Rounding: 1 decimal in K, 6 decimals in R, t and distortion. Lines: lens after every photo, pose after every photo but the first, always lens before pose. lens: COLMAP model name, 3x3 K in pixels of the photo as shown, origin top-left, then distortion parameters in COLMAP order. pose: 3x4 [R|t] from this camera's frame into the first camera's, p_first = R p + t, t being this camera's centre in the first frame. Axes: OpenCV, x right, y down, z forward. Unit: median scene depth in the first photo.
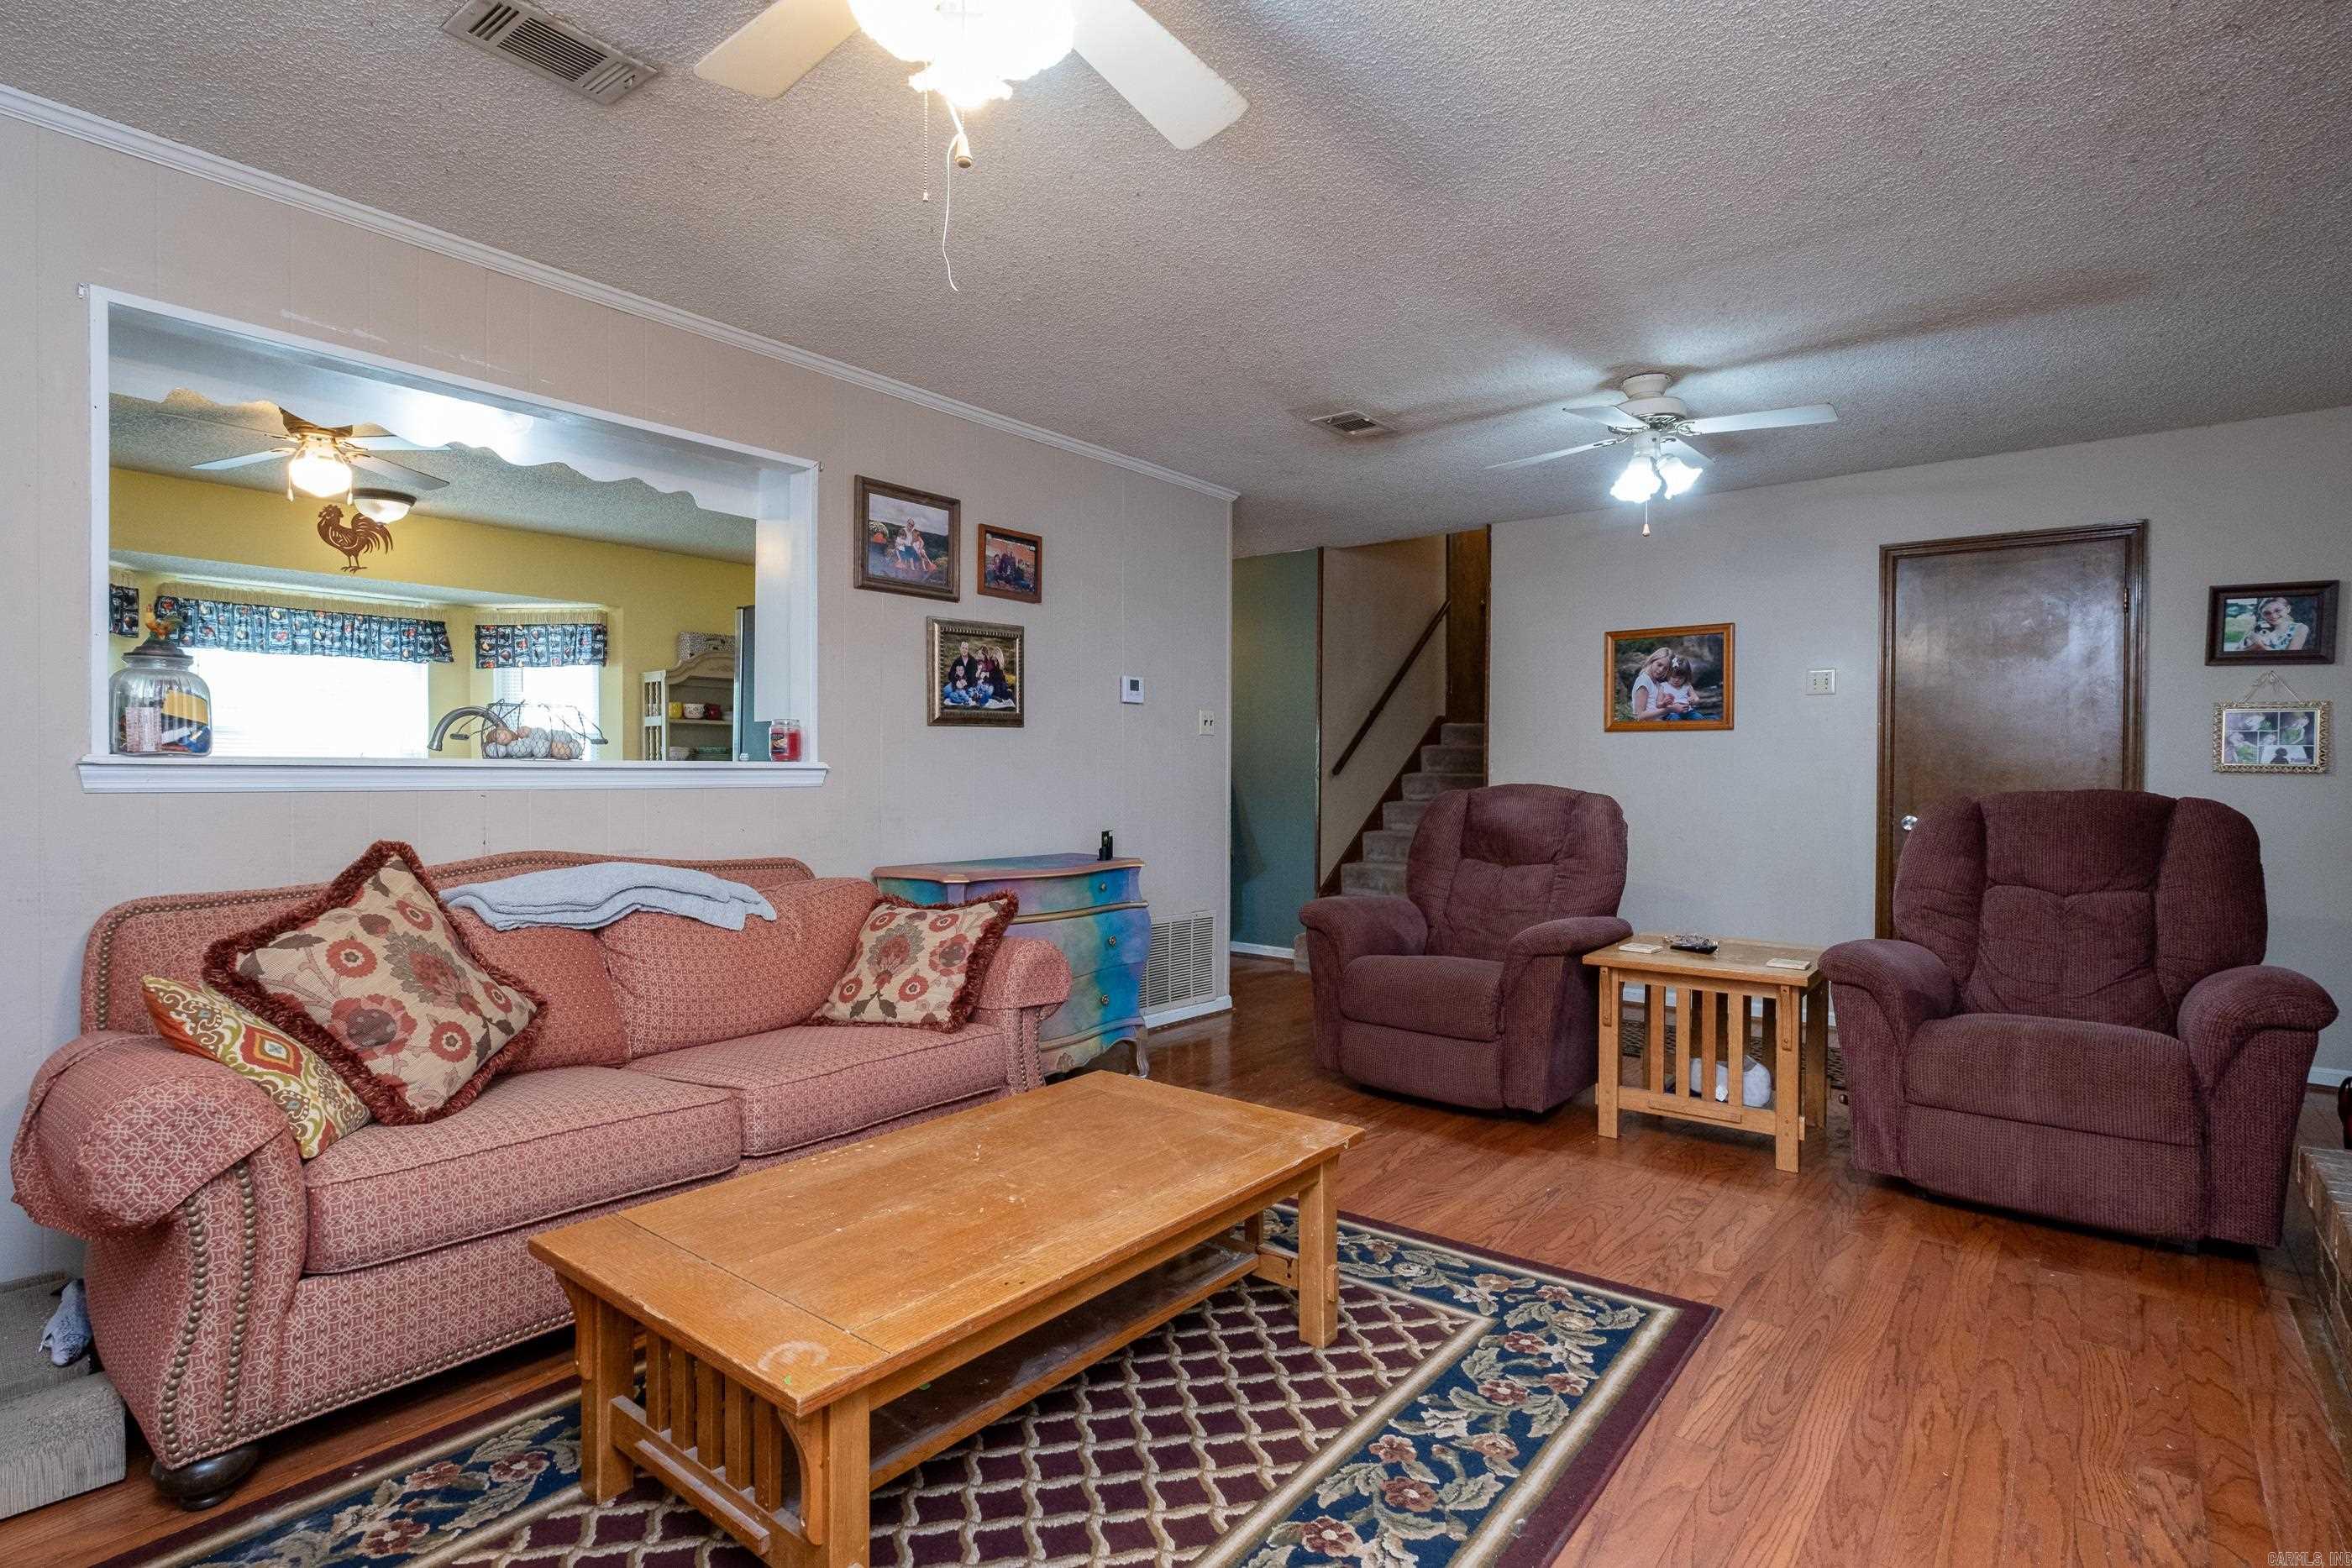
lens RADIAL K [[1176.9, 0, 1178.8], [0, 1176.9, 779.1], [0, 0, 1]] dist [-0.005437, 0.000533]
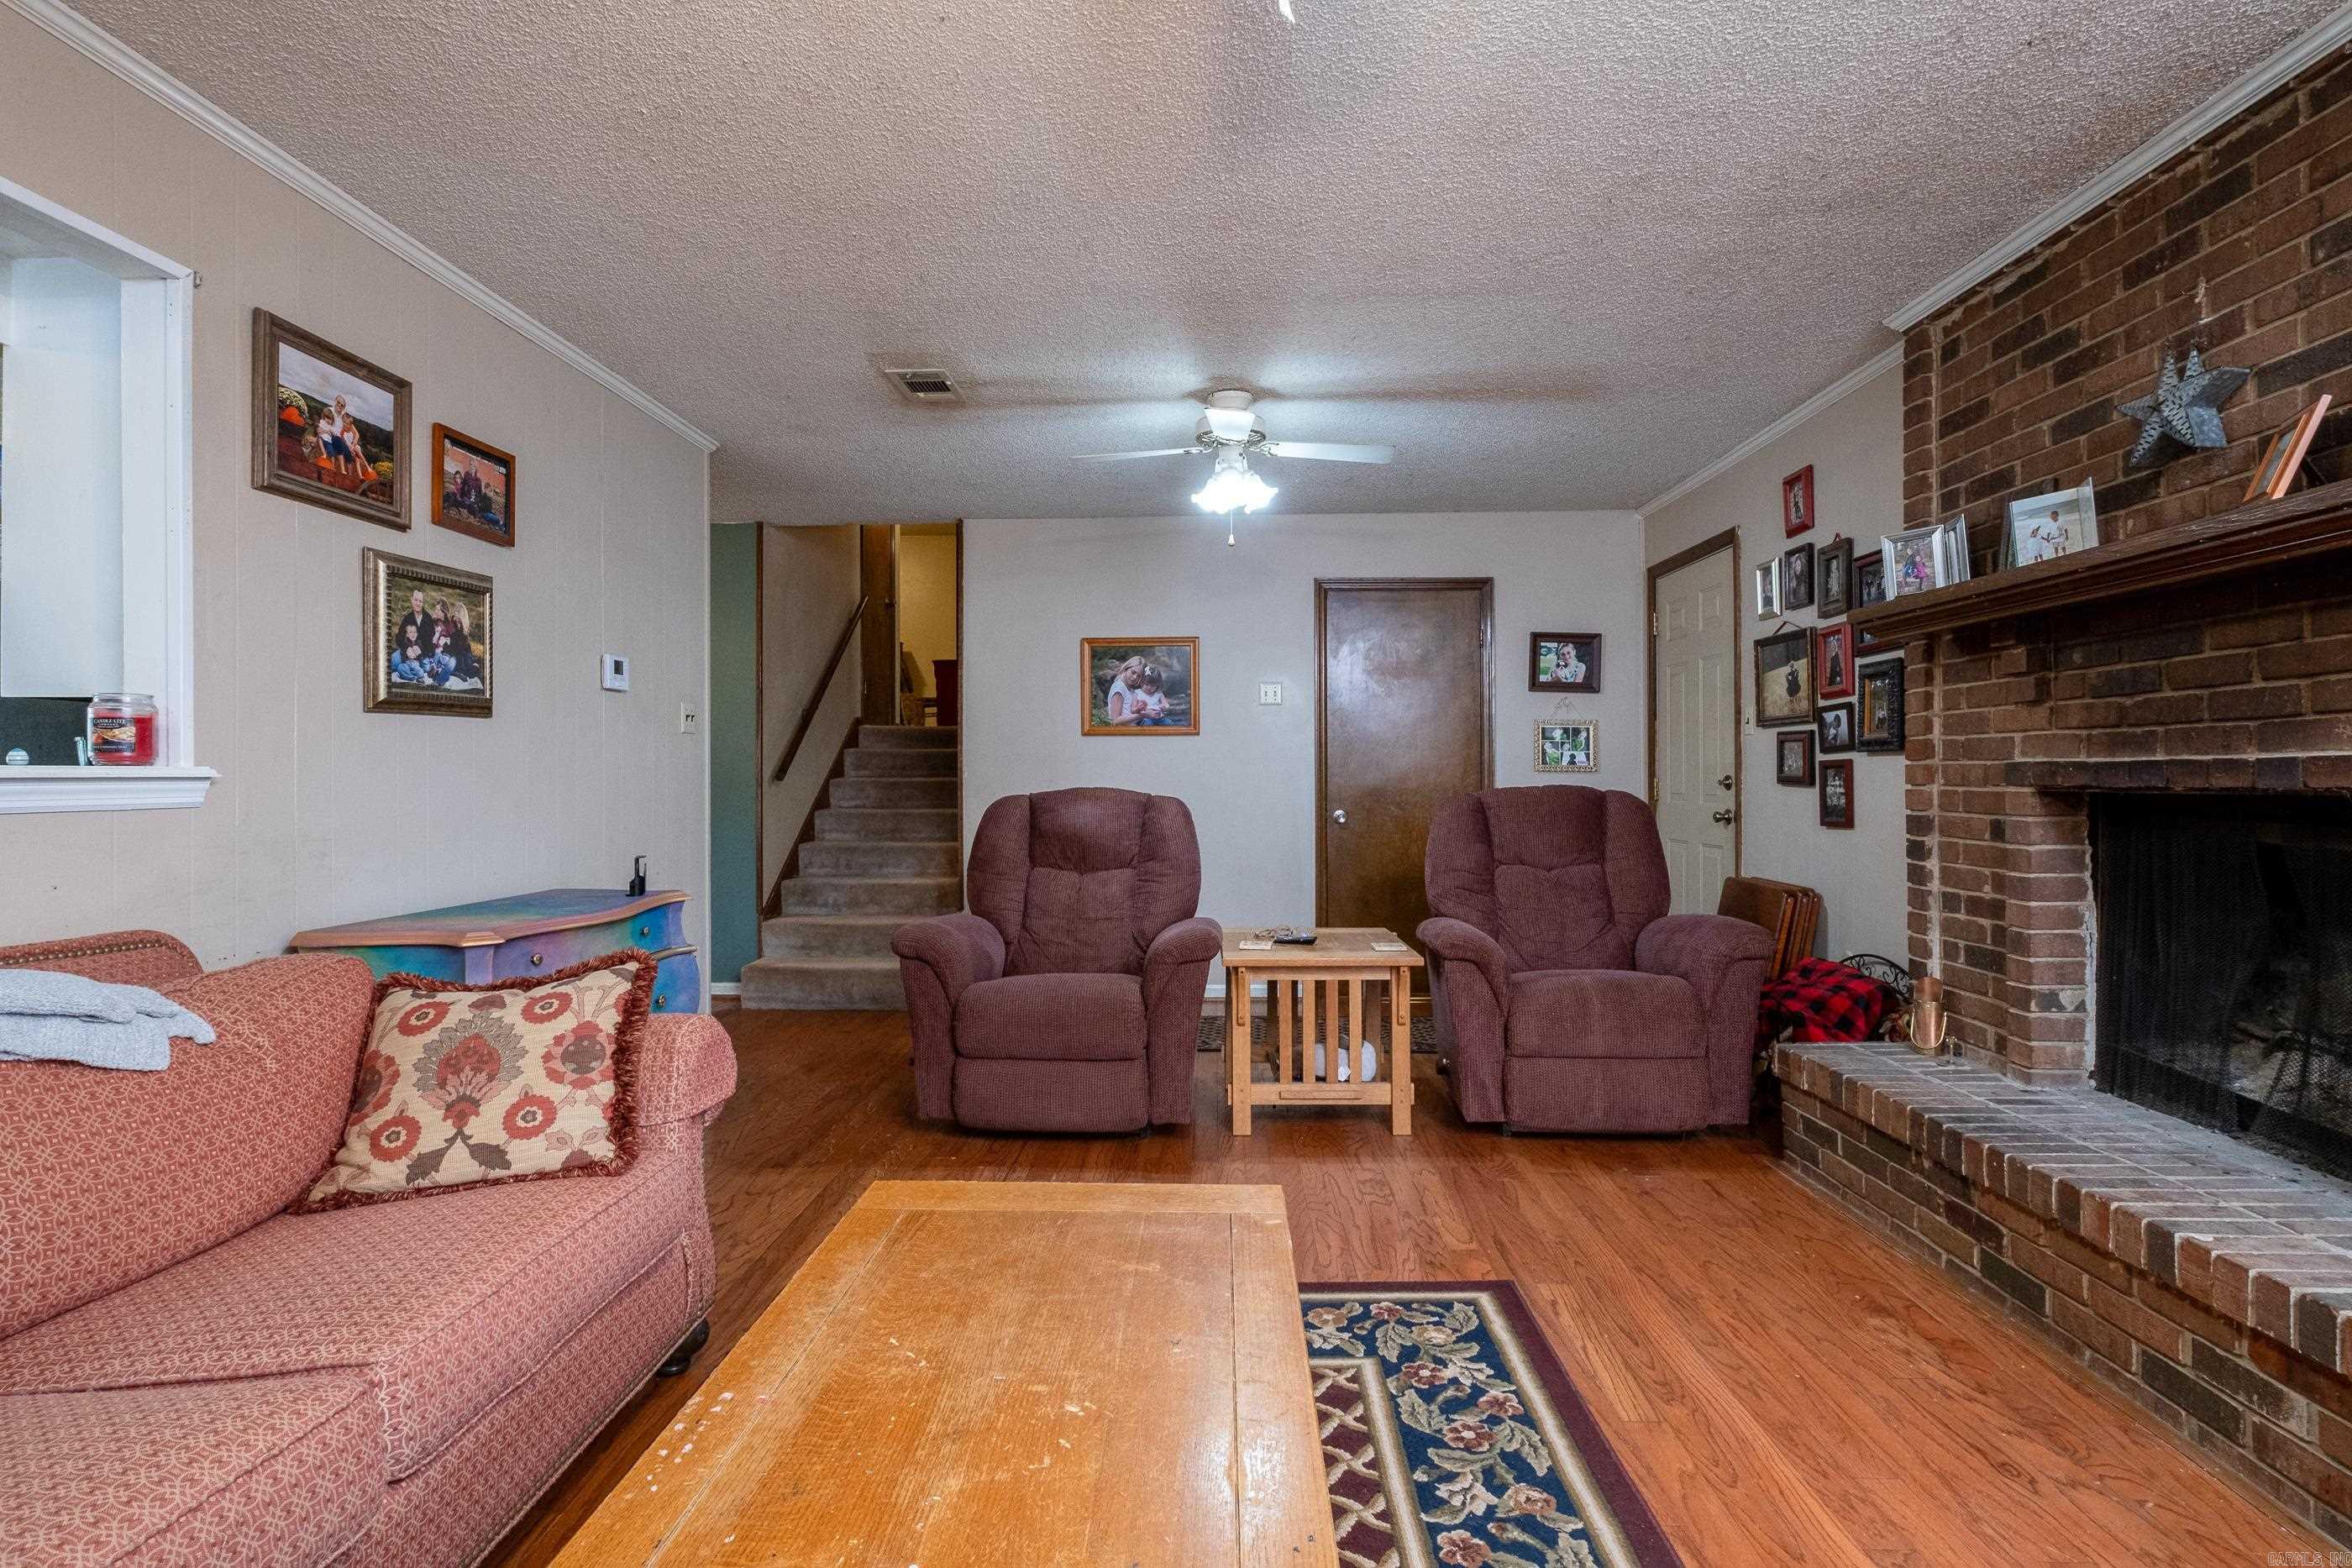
lens RADIAL K [[1149.1, 0, 1189.8], [0, 1149.1, 770.0], [0, 0, 1]] dist [-0.003866, 0.001186]
pose [[0.798897, -0.004817, 0.601449, -0.252052], [0.012088, 0.999895, -0.008049, -0.001928], [-0.601346, 0.013701, 0.798871, 0.223460]]
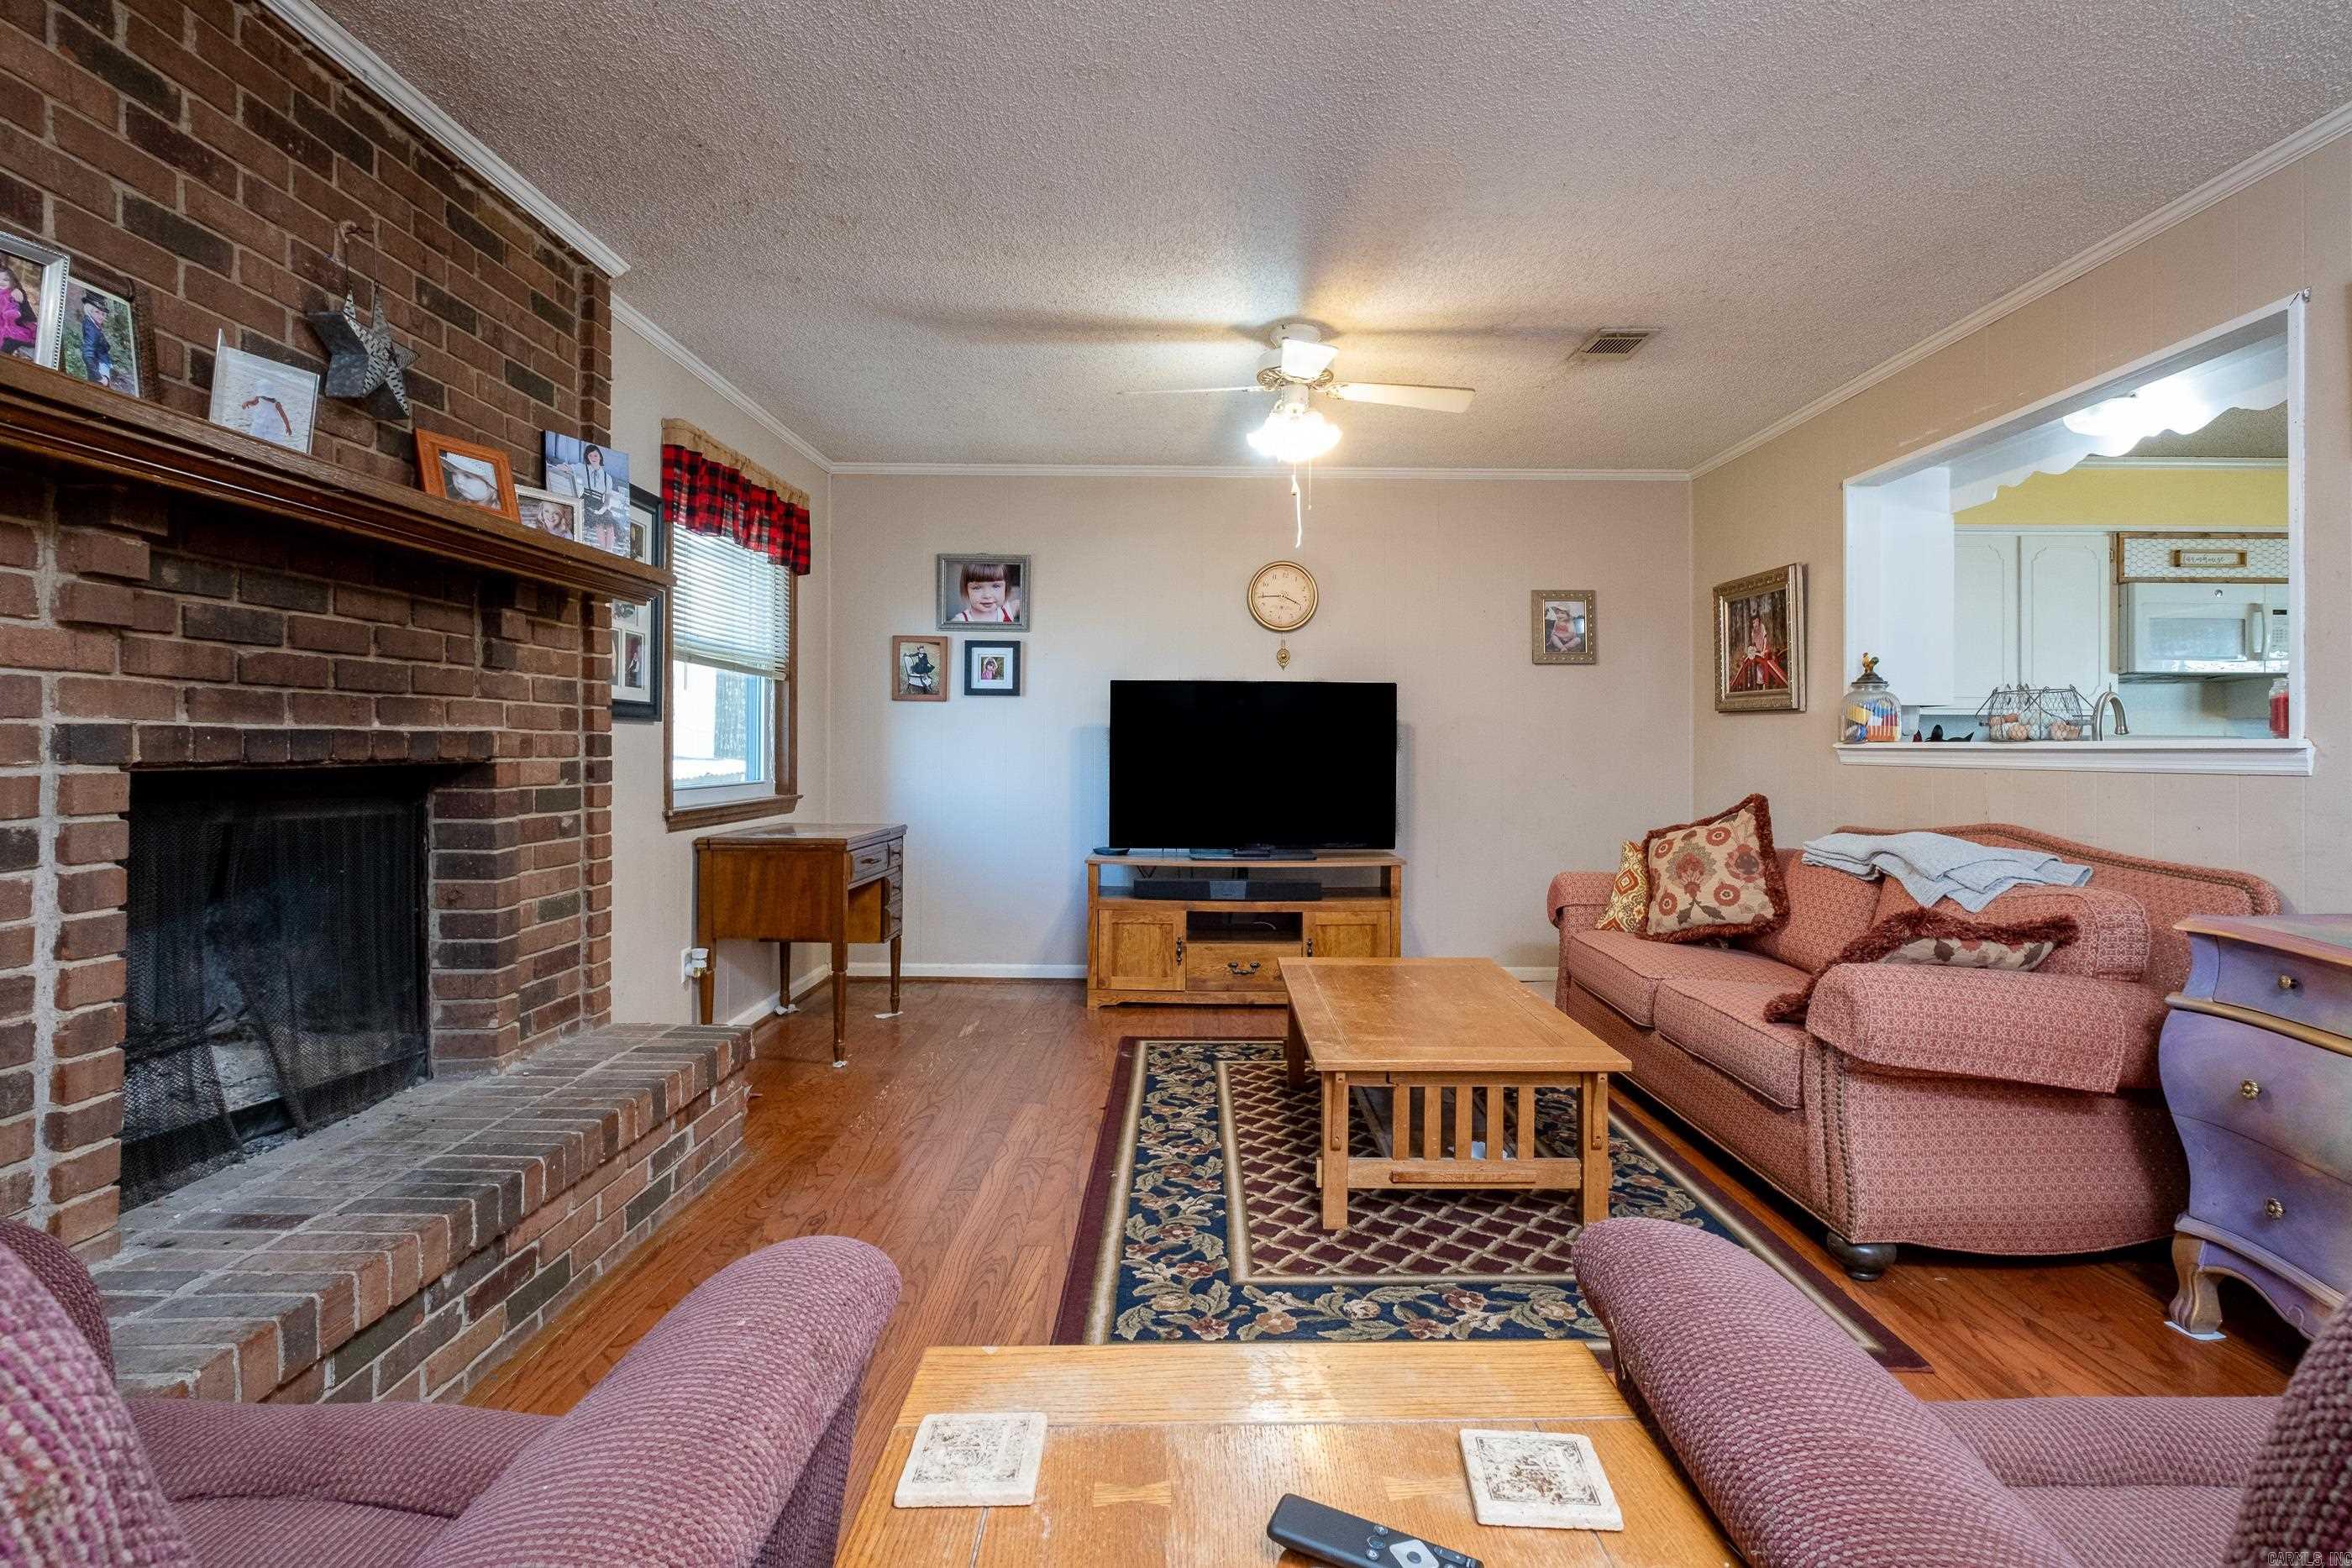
lens RADIAL K [[1137.7, 0, 1200.0], [0, 1137.7, 739.6], [0, 0, 1]] dist [-0.003691, -0.000139]
pose [[-0.783524, -0.012103, -0.621244, 0.578875], [-0.011372, 0.999922, -0.005138, -0.003045], [0.621258, 0.003039, -0.783600, 1.113725]]
